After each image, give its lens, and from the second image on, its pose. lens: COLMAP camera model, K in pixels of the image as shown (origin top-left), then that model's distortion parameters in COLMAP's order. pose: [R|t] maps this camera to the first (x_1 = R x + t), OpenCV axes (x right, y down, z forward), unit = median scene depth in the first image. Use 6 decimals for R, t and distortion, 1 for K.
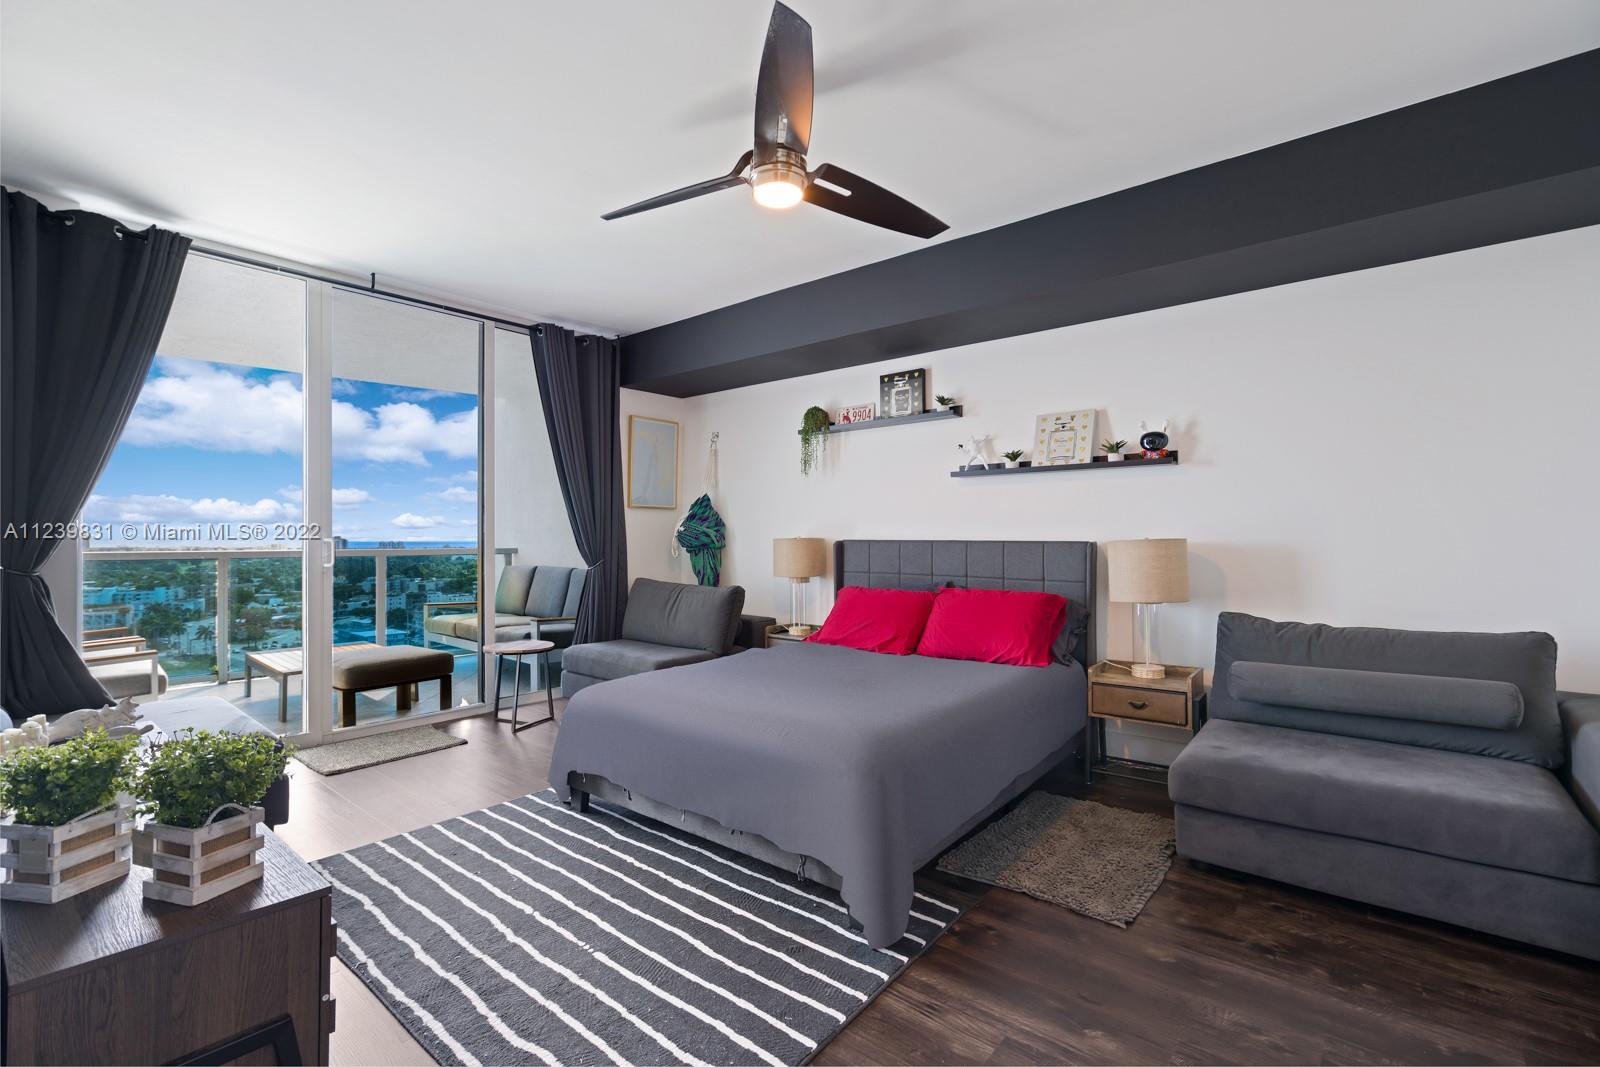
lens RADIAL K [[715.2, 0, 797.7], [0, 715.2, 536.3], [0, 0, 1]] dist [-0.005184, 0.000295]
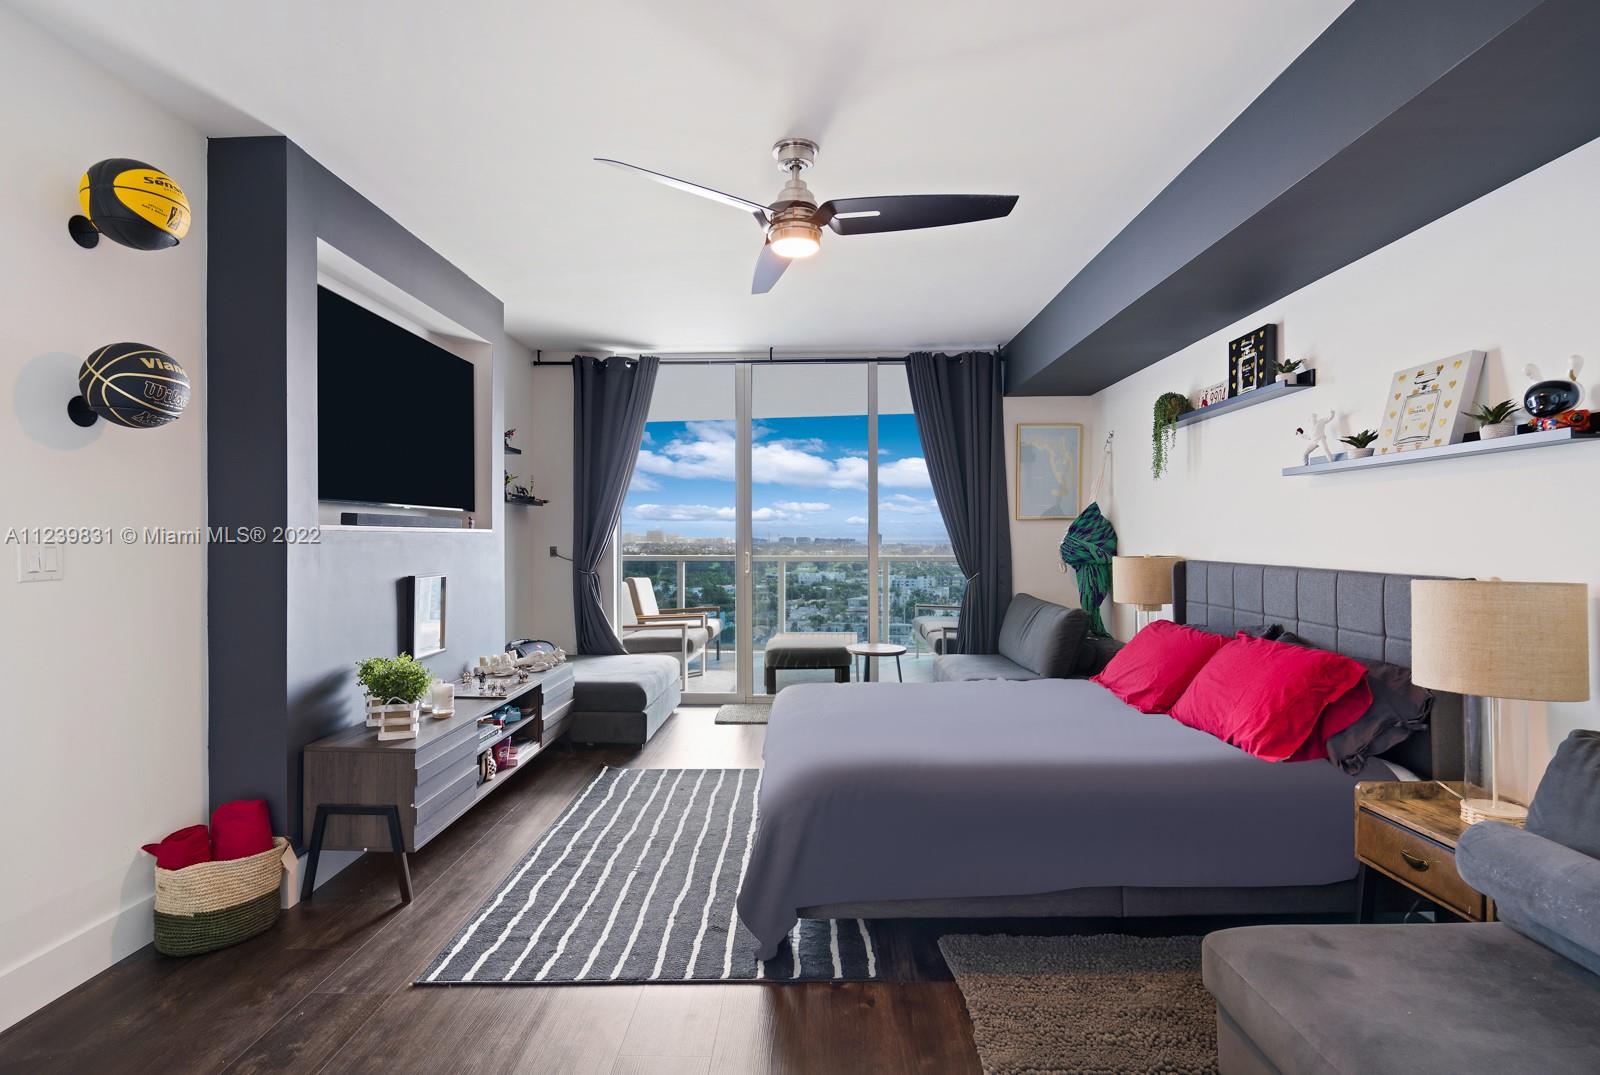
lens RADIAL K [[761.8, 0, 800.0], [0, 761.8, 537.5], [0, 0, 1]] dist [-0.001032, 0.000667]
pose [[0.625443, 0.000296, -0.780270, 0.545307], [0.002749, 0.999993, 0.002584, -0.028299], [0.780265, -0.003761, 0.625437, 0.178919]]
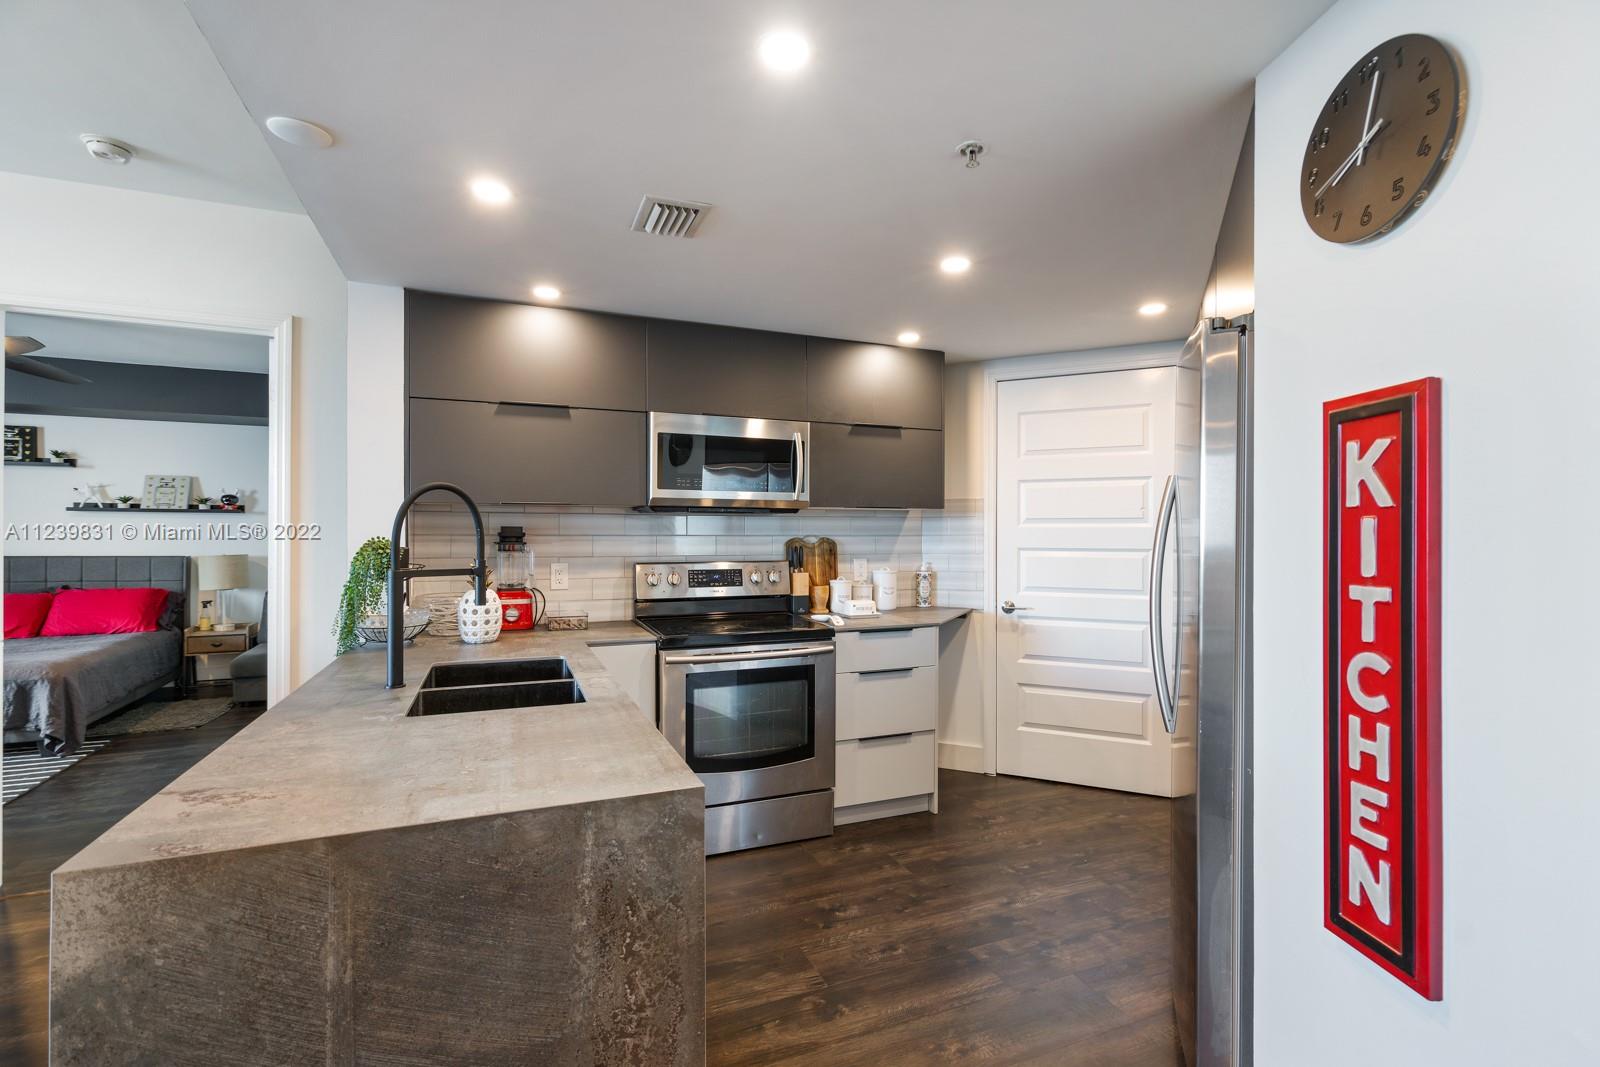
lens RADIAL K [[730.6, 0, 800.0], [0, 730.6, 533.5], [0, 0, 1]] dist [-0.001955, -0.000667]
pose [[0.452842, 0.007407, 0.891560, -0.444066], [-0.006394, 0.999967, -0.005061, -0.044128], [-0.891568, -0.003409, 0.452874, -1.012544]]
